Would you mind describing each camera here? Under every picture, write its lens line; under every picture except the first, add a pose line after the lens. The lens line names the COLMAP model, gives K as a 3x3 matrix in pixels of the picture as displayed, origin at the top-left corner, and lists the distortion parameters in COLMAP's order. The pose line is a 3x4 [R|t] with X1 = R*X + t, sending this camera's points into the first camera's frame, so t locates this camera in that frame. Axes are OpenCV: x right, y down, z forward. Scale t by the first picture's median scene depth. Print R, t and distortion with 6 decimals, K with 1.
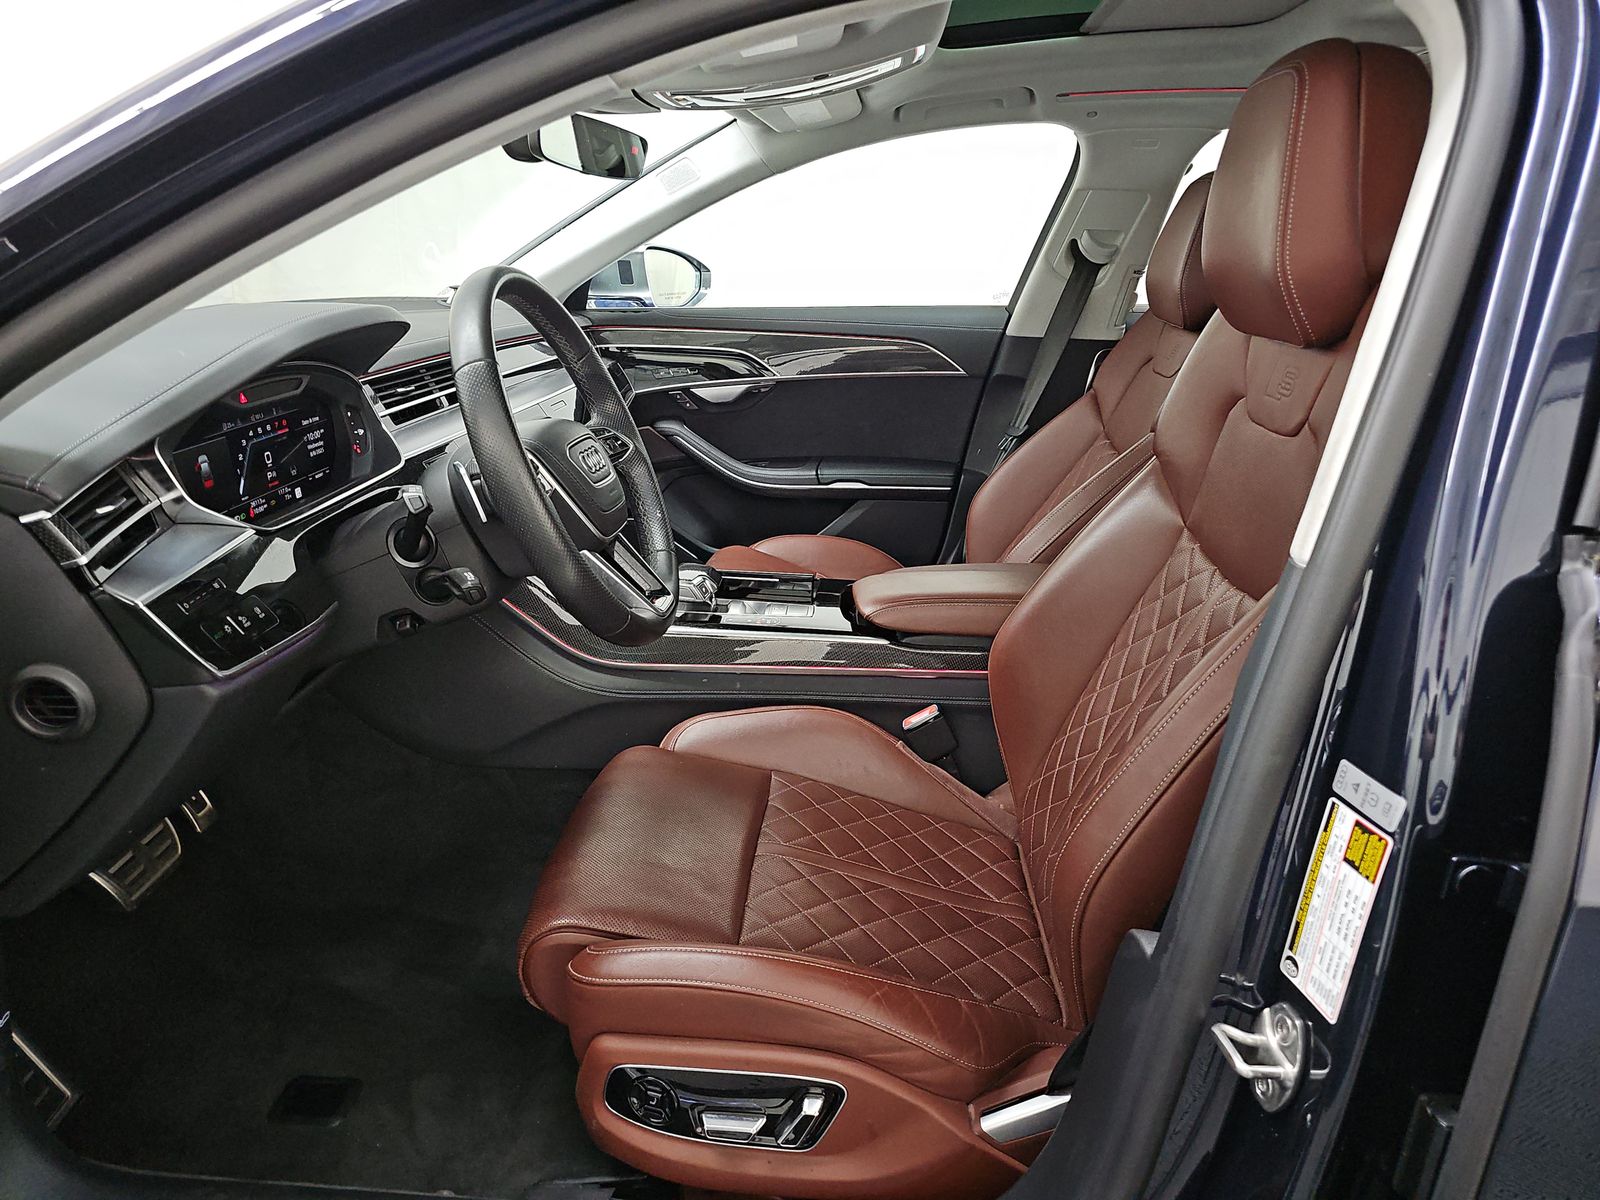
lens RADIAL K [[1029.8, 0, 804.9], [0, 1029.8, 595.6], [0, 0, 1]] dist [0.050085, -0.046864]
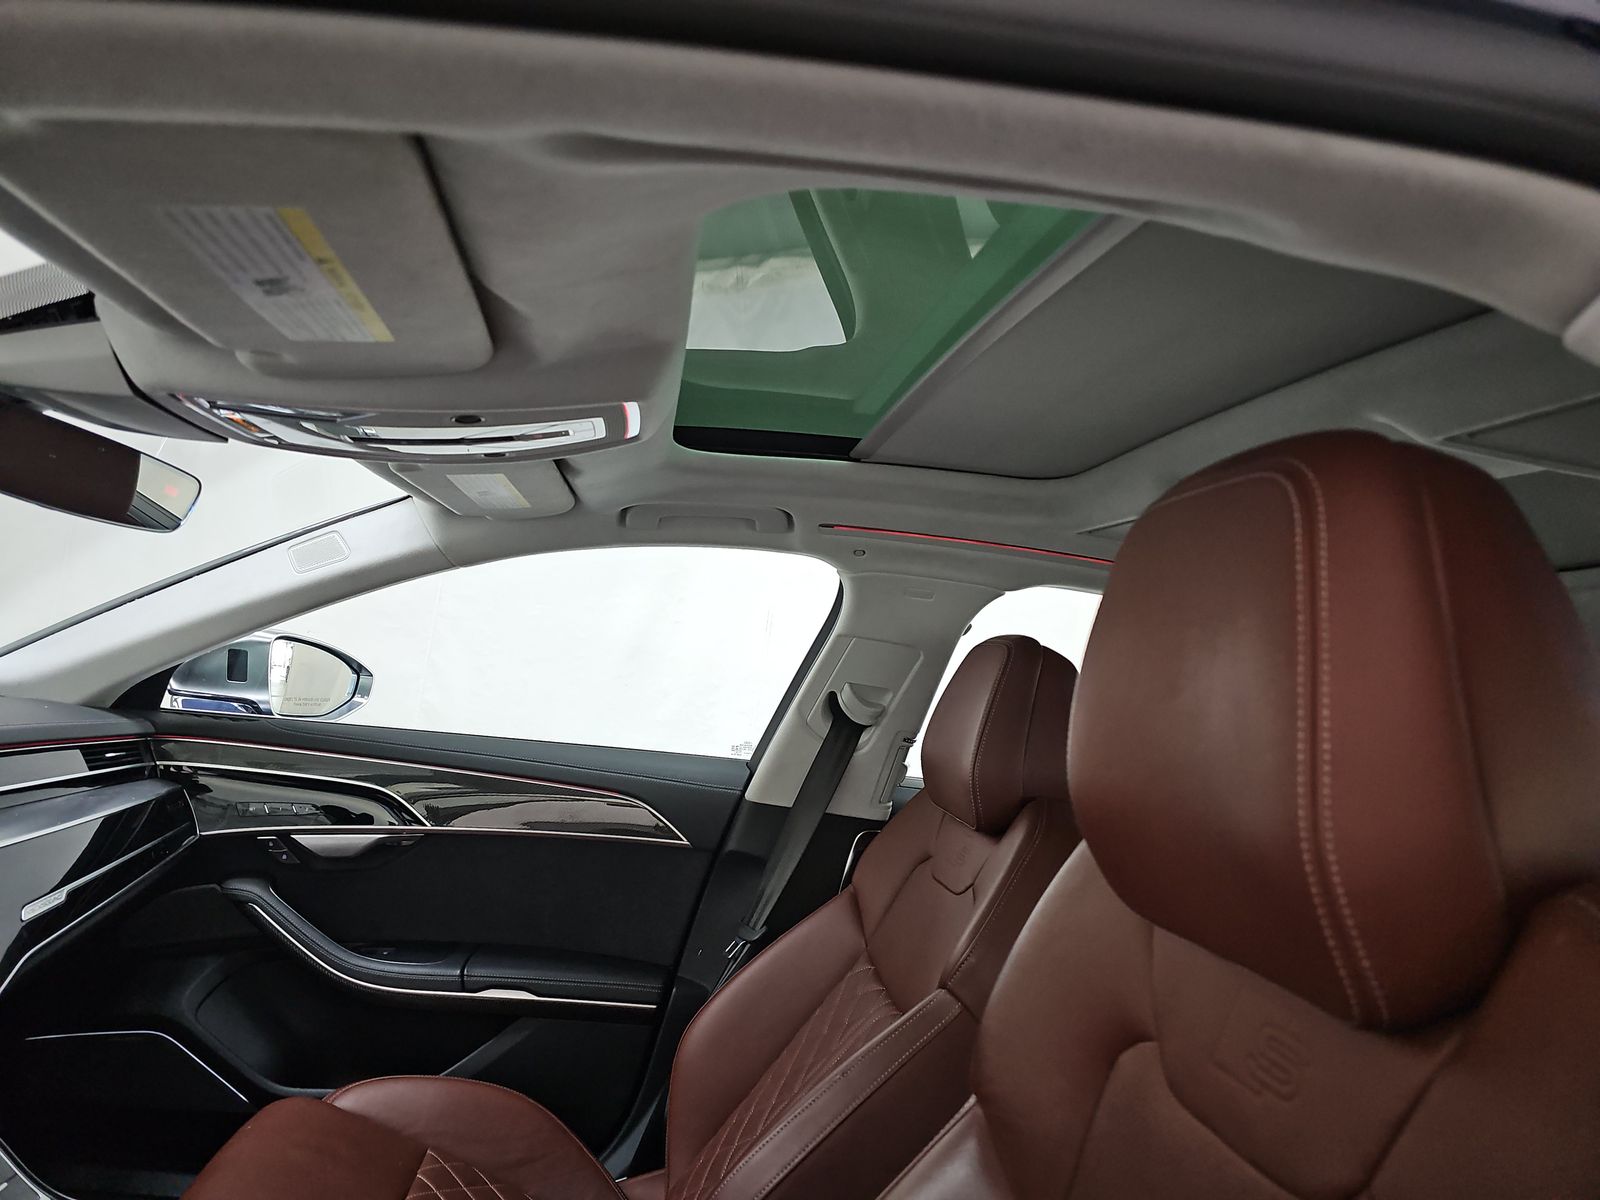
lens RADIAL K [[1063.6, 0, 813.3], [0, 1063.6, 598.0], [0, 0, 1]] dist [0.044354, -0.041621]
pose [[0.966750, 0.129927, 0.220257, 0.050696], [-0.035627, 0.921343, -0.387116, -0.086520], [-0.253229, 0.366397, 0.895337, 0.227097]]
